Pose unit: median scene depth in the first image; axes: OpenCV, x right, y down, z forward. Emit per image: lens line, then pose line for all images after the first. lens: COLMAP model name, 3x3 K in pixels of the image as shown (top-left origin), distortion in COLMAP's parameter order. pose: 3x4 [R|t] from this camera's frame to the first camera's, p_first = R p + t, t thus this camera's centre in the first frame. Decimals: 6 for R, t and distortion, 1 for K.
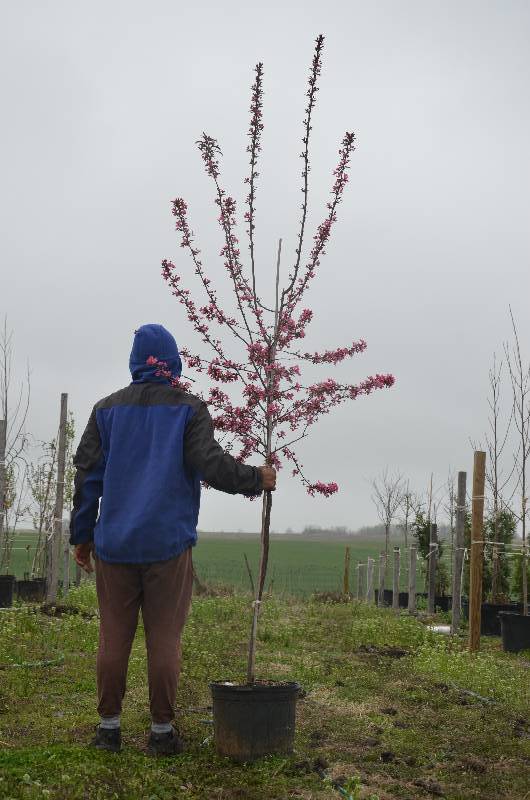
lens RADIAL K [[1494.1, 0, 264.4], [0, 1494.1, 401.5], [0, 0, 1]] dist [0.422813, 0.155420]
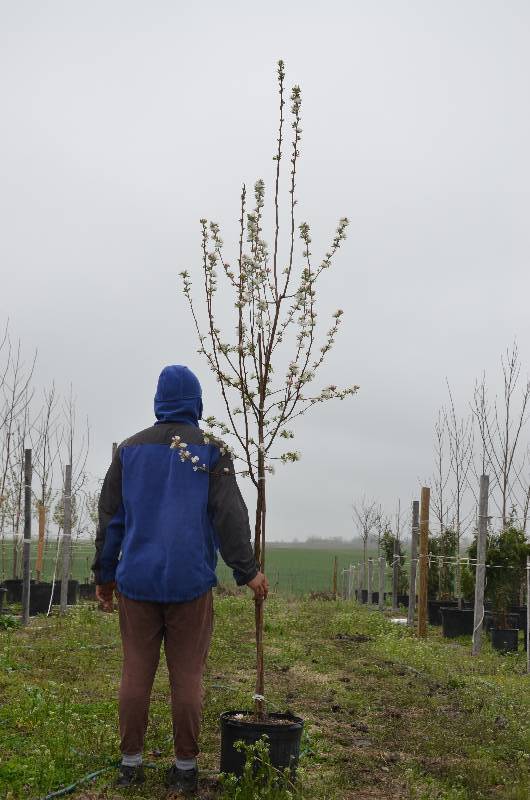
lens RADIAL K [[1357.5, 0, 265.9], [0, 1357.5, 398.7], [0, 0, 1]] dist [0.330986, 0.175976]
pose [[0.999812, -0.005066, -0.018739, 0.023275], [0.004893, 0.999945, -0.009289, -0.032743], [0.018785, 0.009195, 0.999781, -0.199350]]
